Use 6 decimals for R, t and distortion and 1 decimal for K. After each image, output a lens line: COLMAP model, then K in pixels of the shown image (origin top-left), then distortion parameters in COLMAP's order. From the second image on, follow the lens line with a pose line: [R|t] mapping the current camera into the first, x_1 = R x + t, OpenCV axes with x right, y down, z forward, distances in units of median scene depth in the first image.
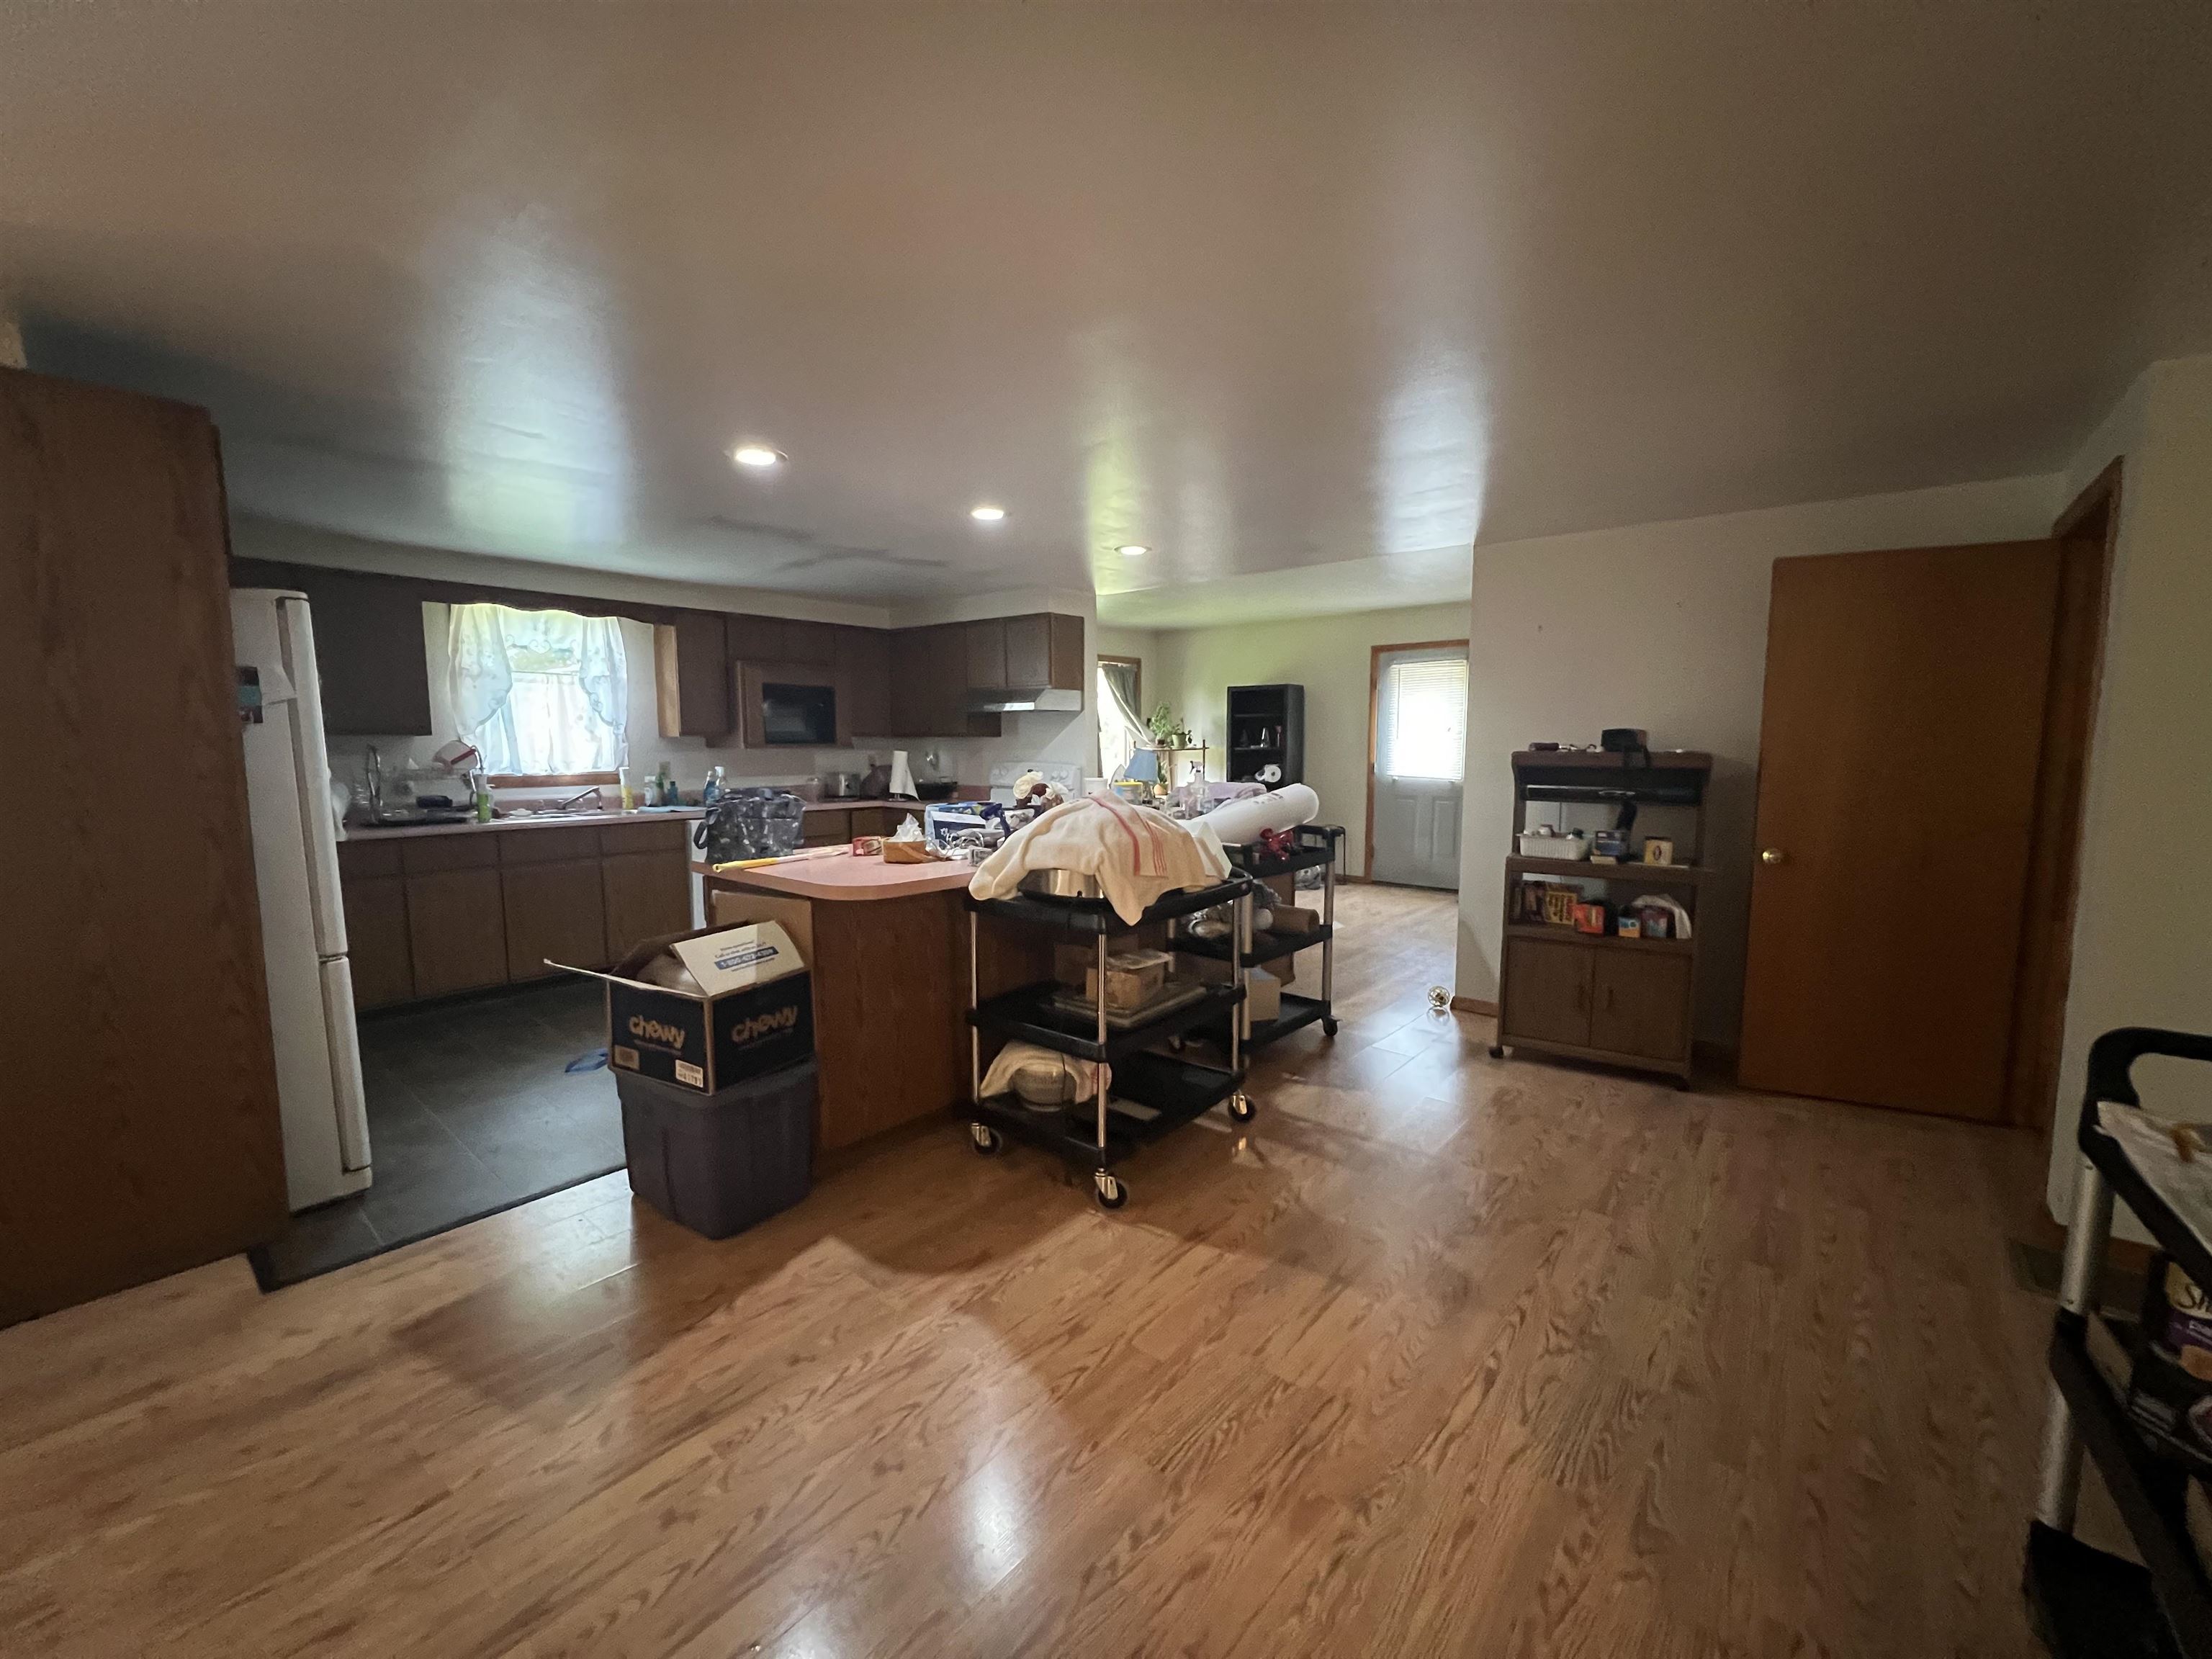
lens RADIAL K [[875.6, 0, 1103.6], [0, 875.6, 831.6], [0, 0, 1]] dist [0.000457, 0.000026]
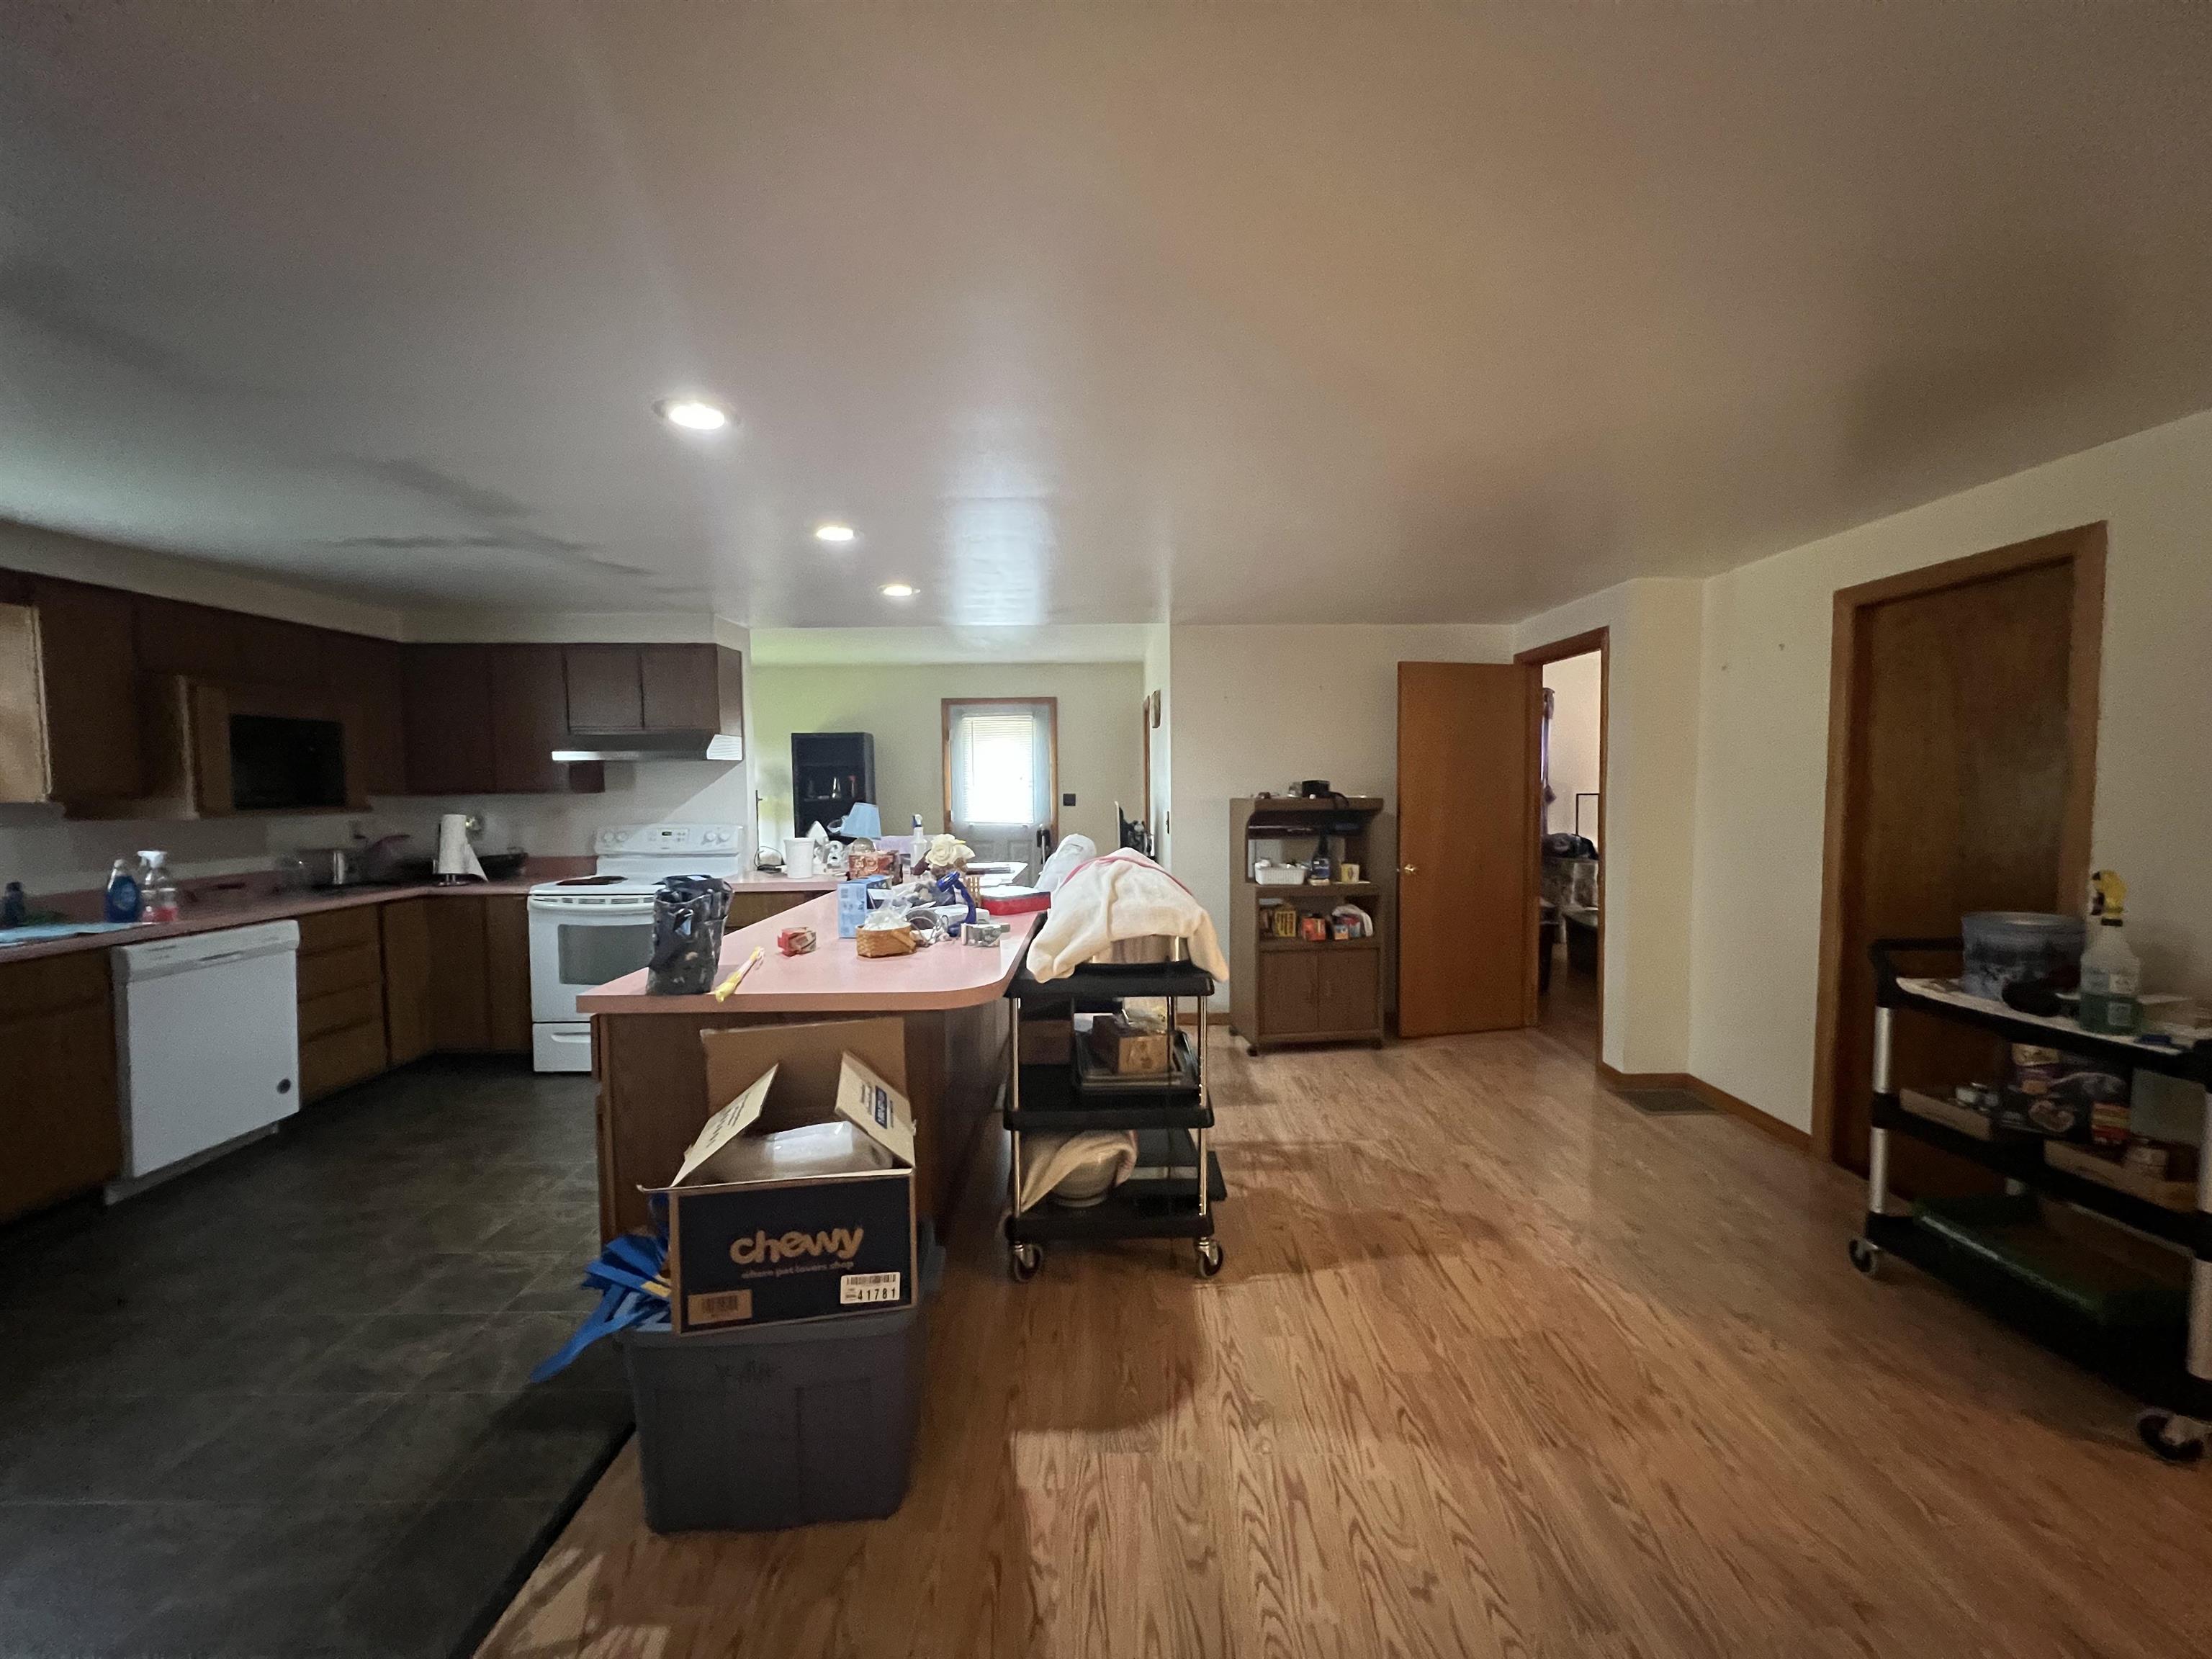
lens RADIAL K [[875.6, 0, 1113.8], [0, 875.6, 832.4], [0, 0, 1]] dist [0.000457, 0.000026]
pose [[0.767874, -0.045283, 0.638998, -0.511318], [0.077052, 0.996785, -0.021955, -0.038040], [-0.635949, 0.066095, 0.768895, 0.212607]]
